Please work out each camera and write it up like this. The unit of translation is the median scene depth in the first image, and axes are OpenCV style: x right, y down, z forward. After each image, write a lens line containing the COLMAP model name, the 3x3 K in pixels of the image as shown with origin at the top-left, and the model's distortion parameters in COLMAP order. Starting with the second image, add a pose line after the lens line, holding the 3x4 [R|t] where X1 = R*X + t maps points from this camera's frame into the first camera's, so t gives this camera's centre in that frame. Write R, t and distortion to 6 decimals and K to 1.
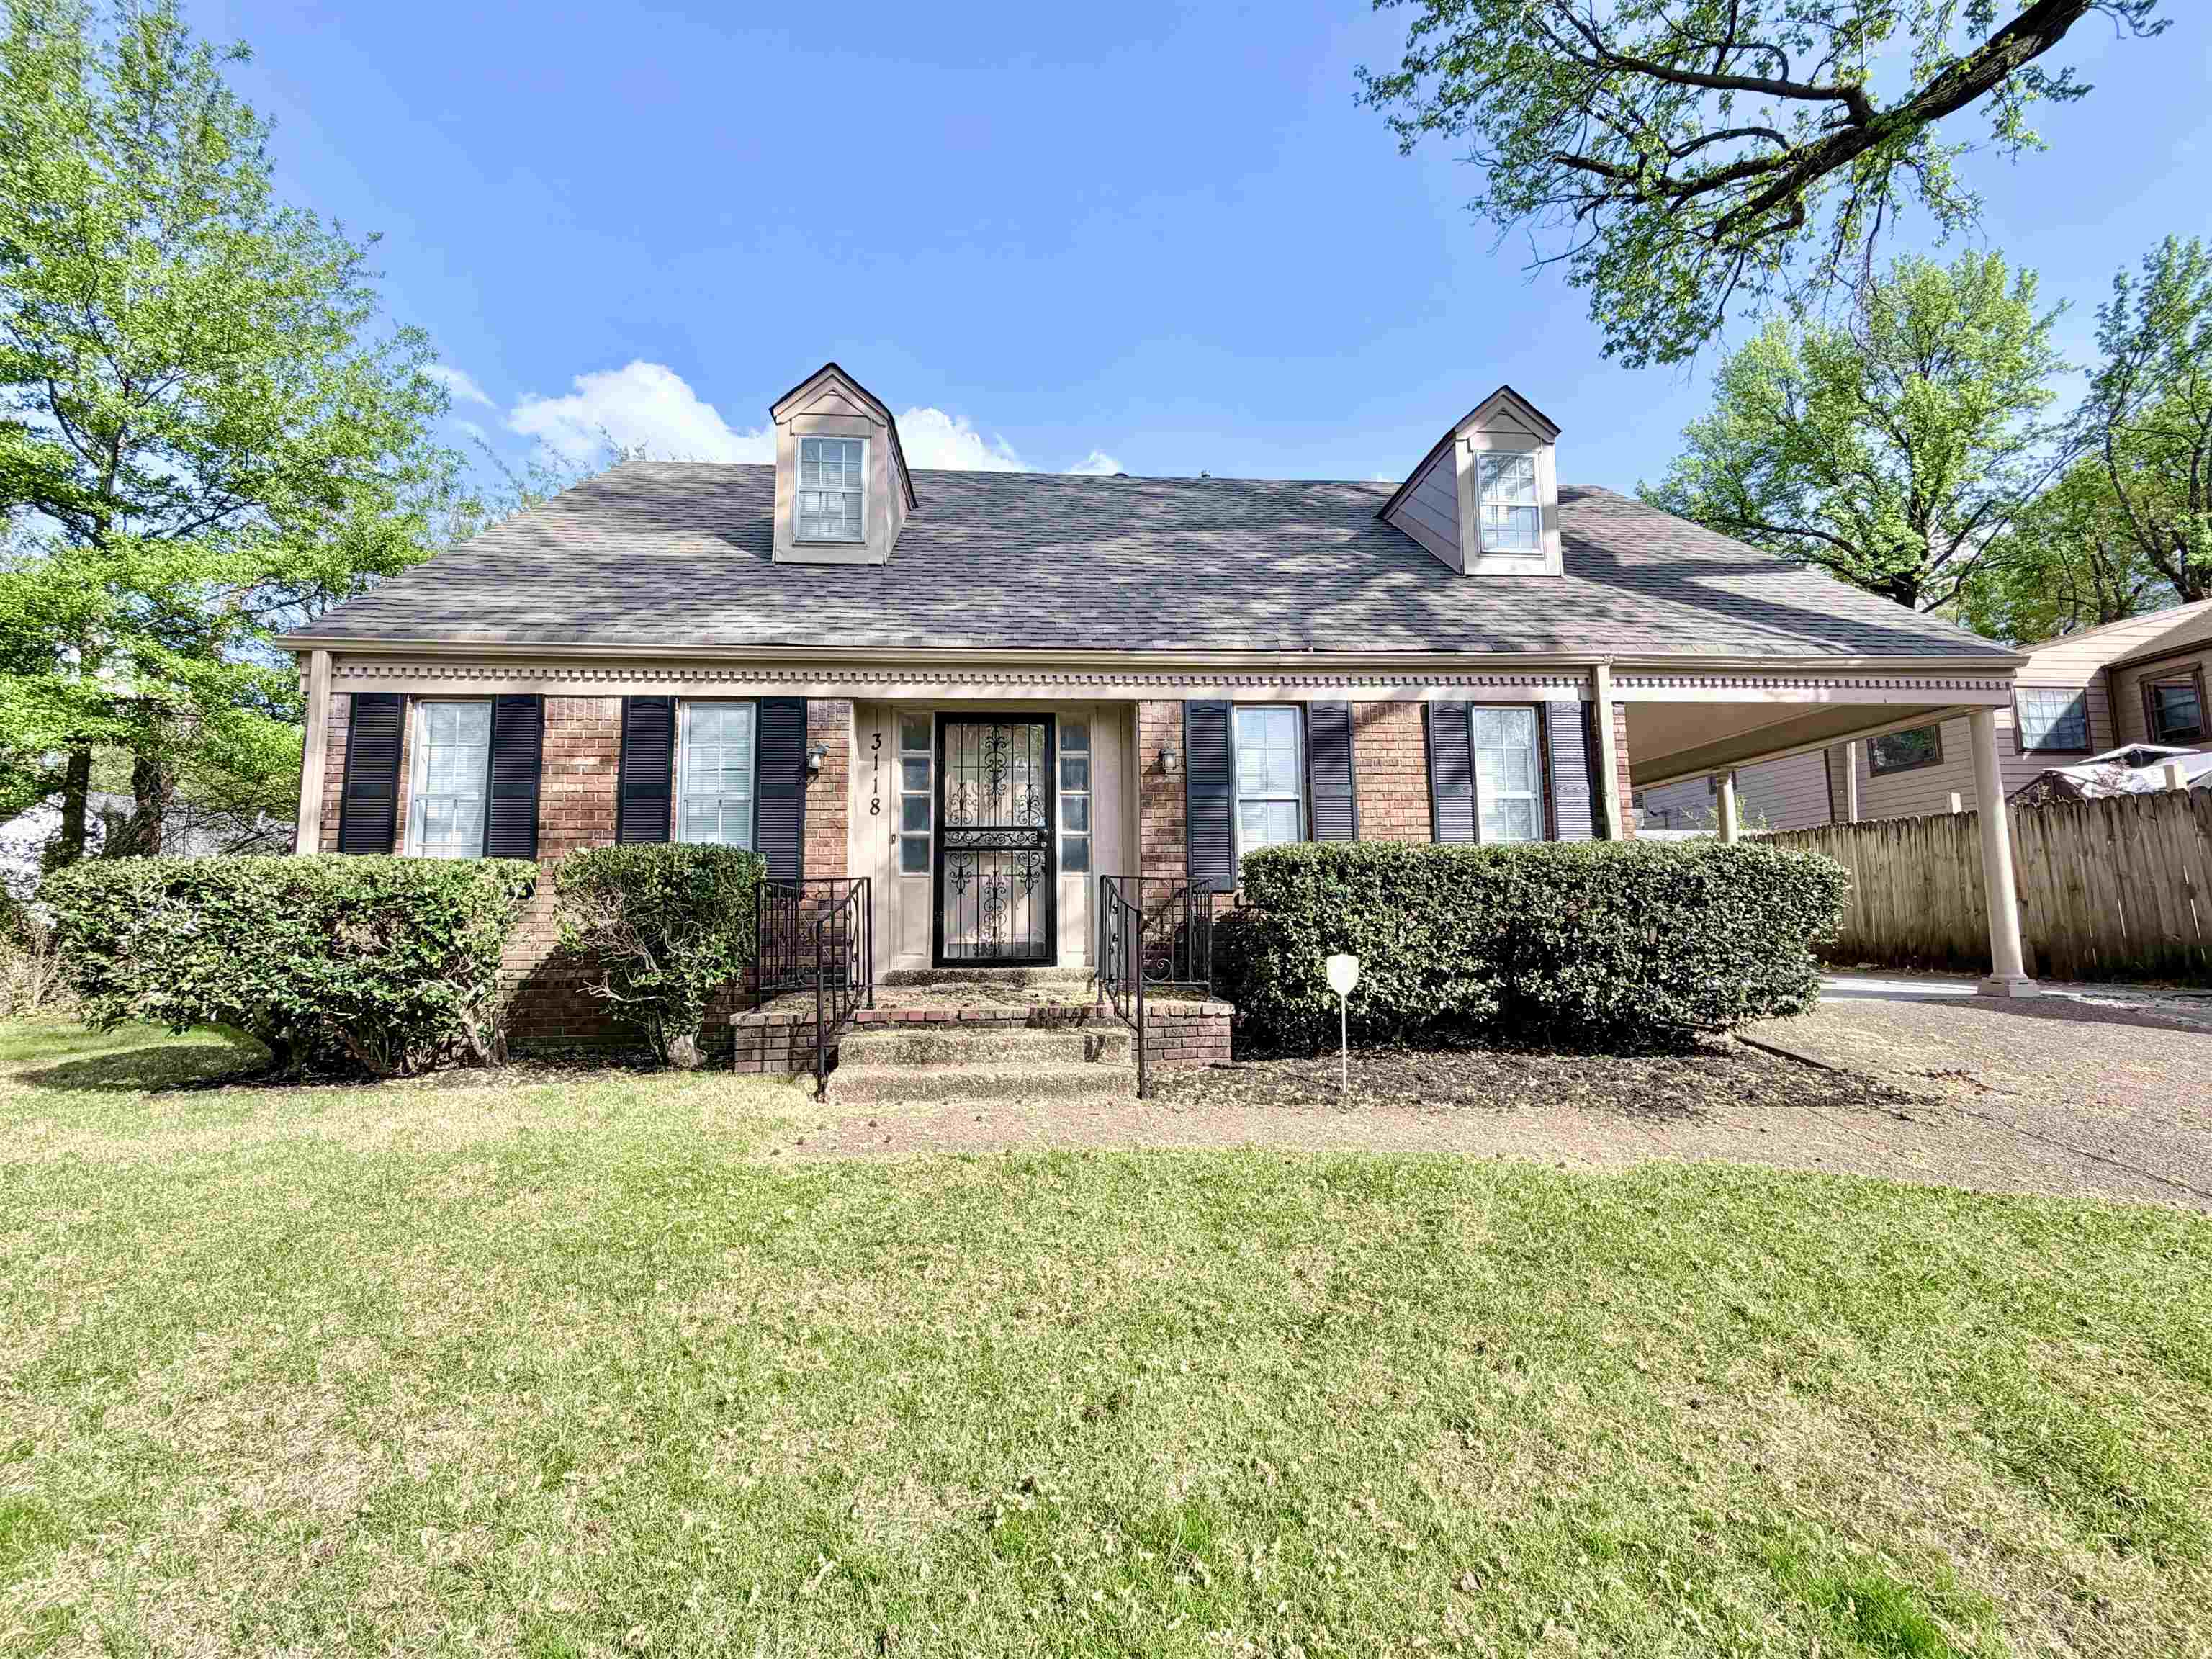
lens RADIAL K [[885.1, 0, 1103.3], [0, 885.1, 833.5], [0, 0, 1]] dist [0.000577, -0.000785]
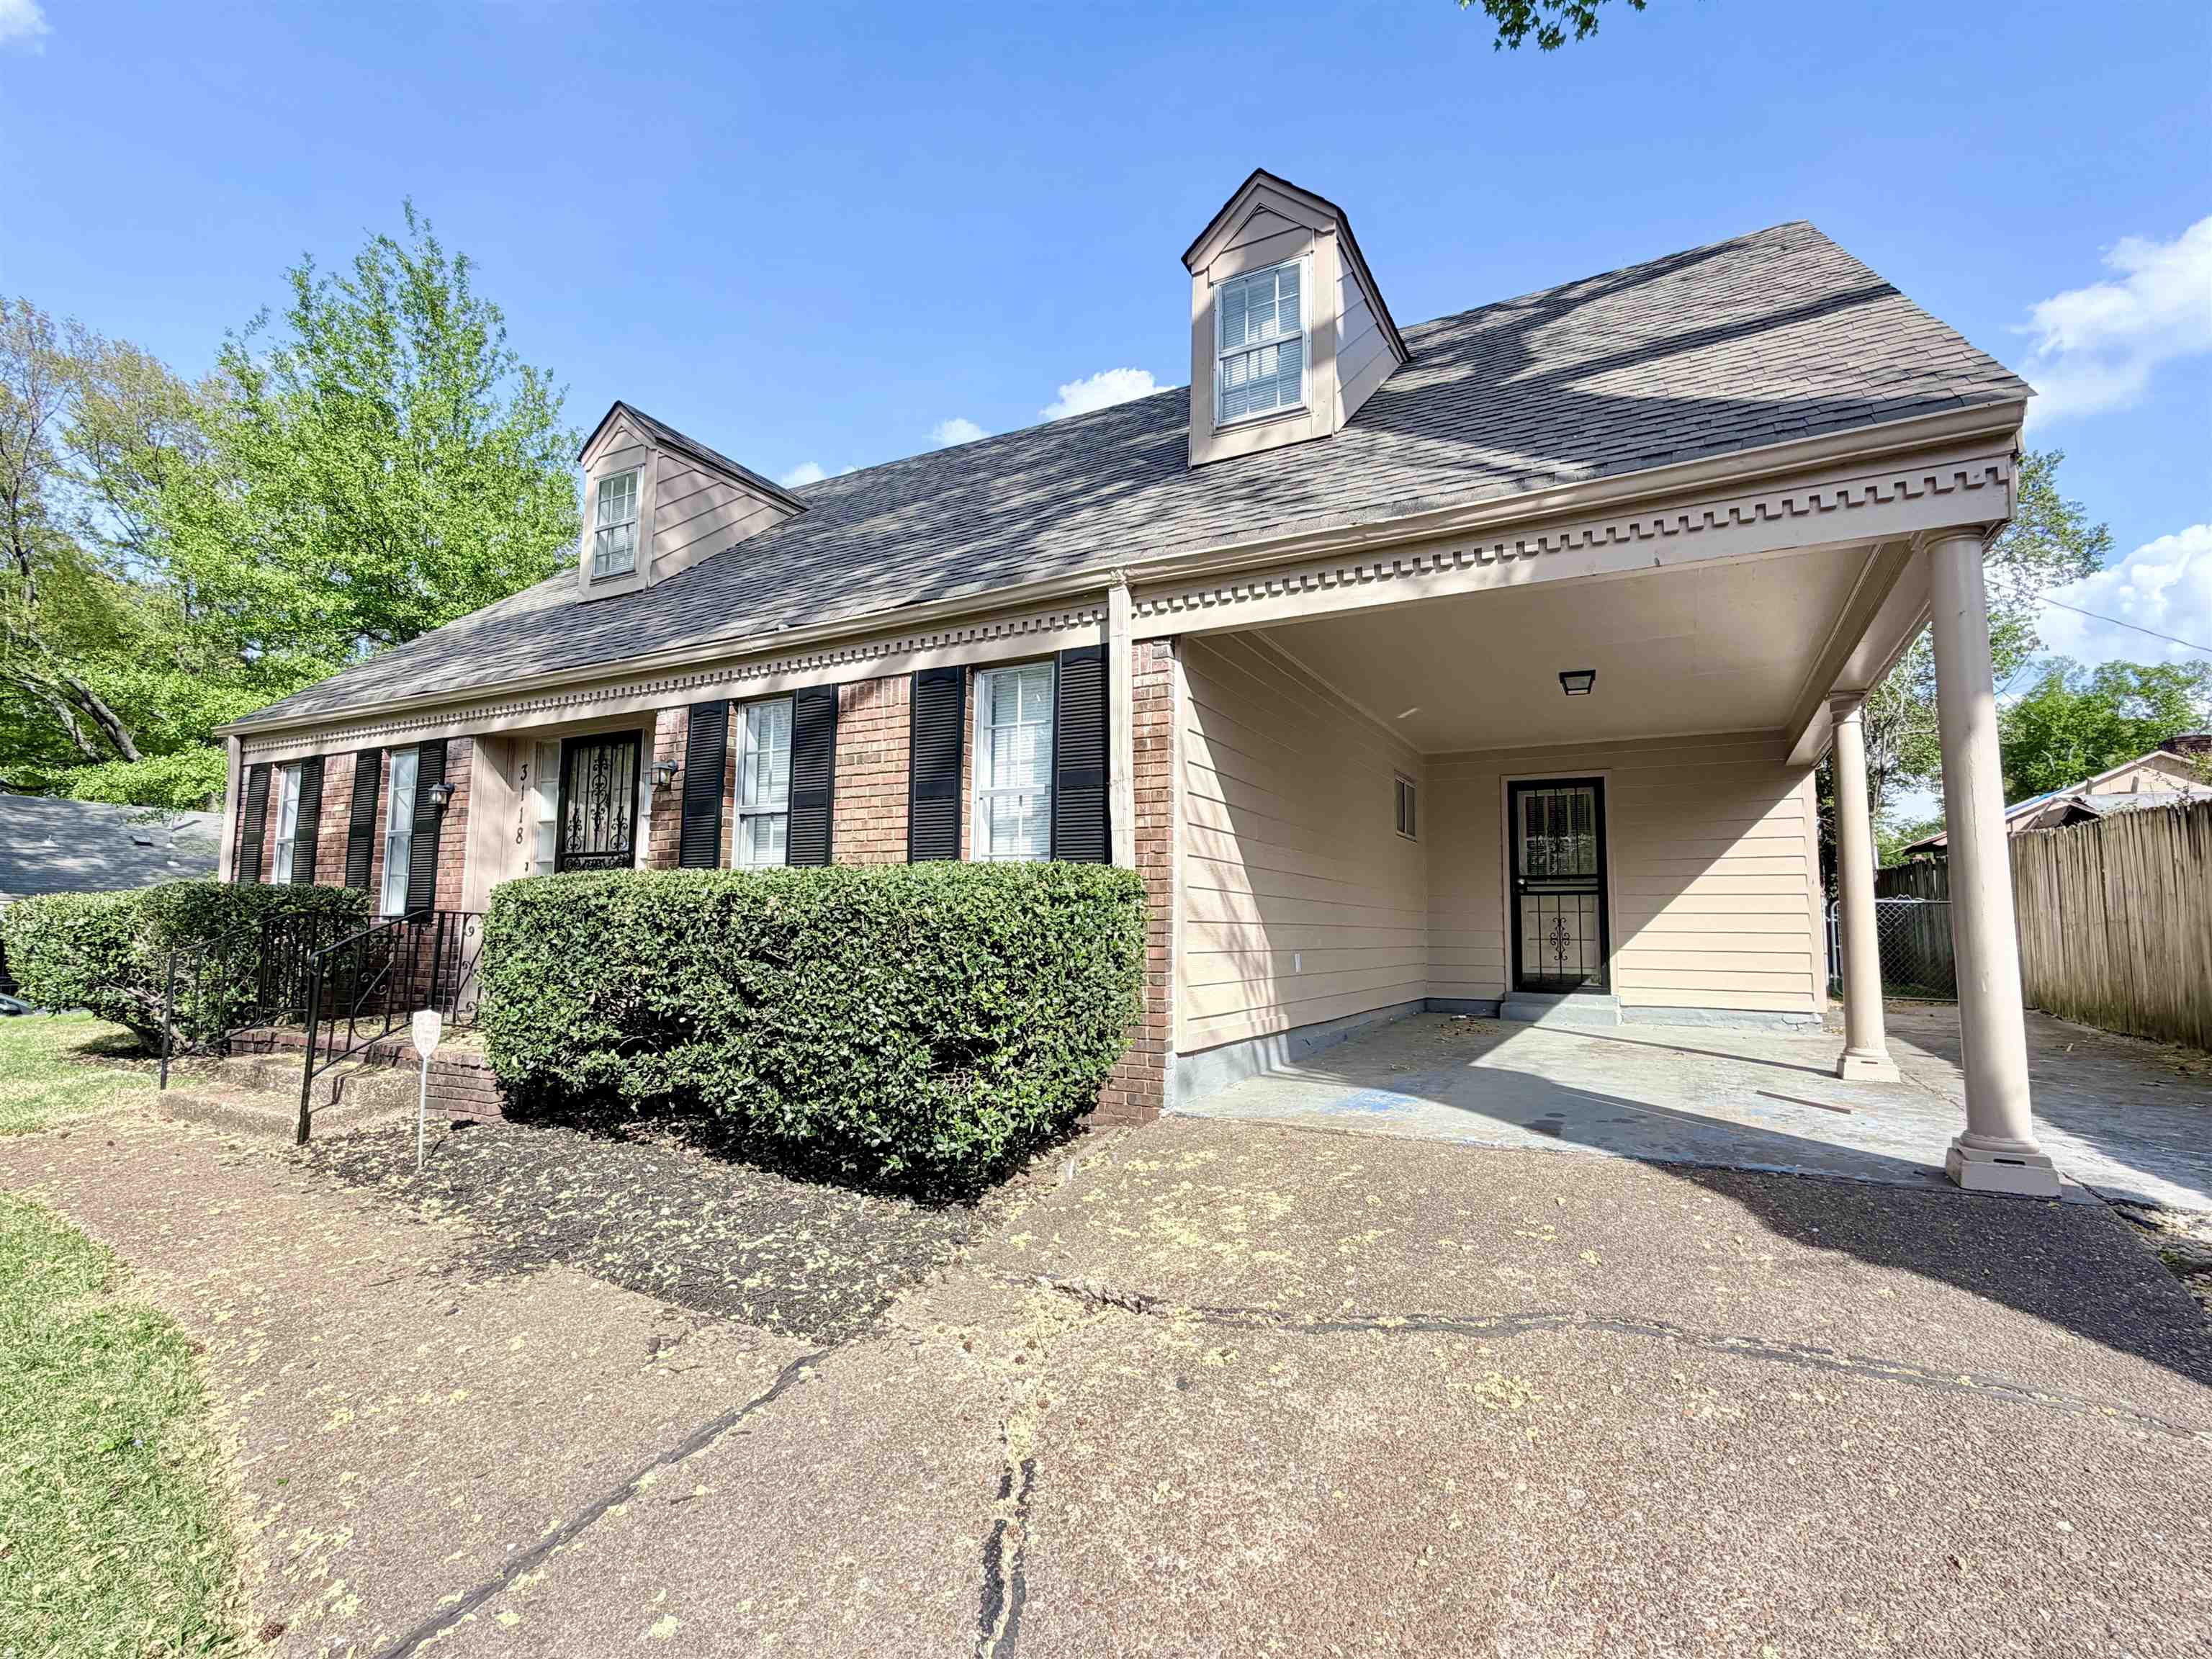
lens RADIAL K [[1022.4, 0, 1112.3], [0, 1022.4, 823.7], [0, 0, 1]] dist [-0.003332, -0.000174]
pose [[0.846712, -0.036544, -0.530795, 0.969566], [0.036008, 0.999287, -0.011358, -0.005529], [0.530832, -0.009496, 0.847424, 0.358232]]
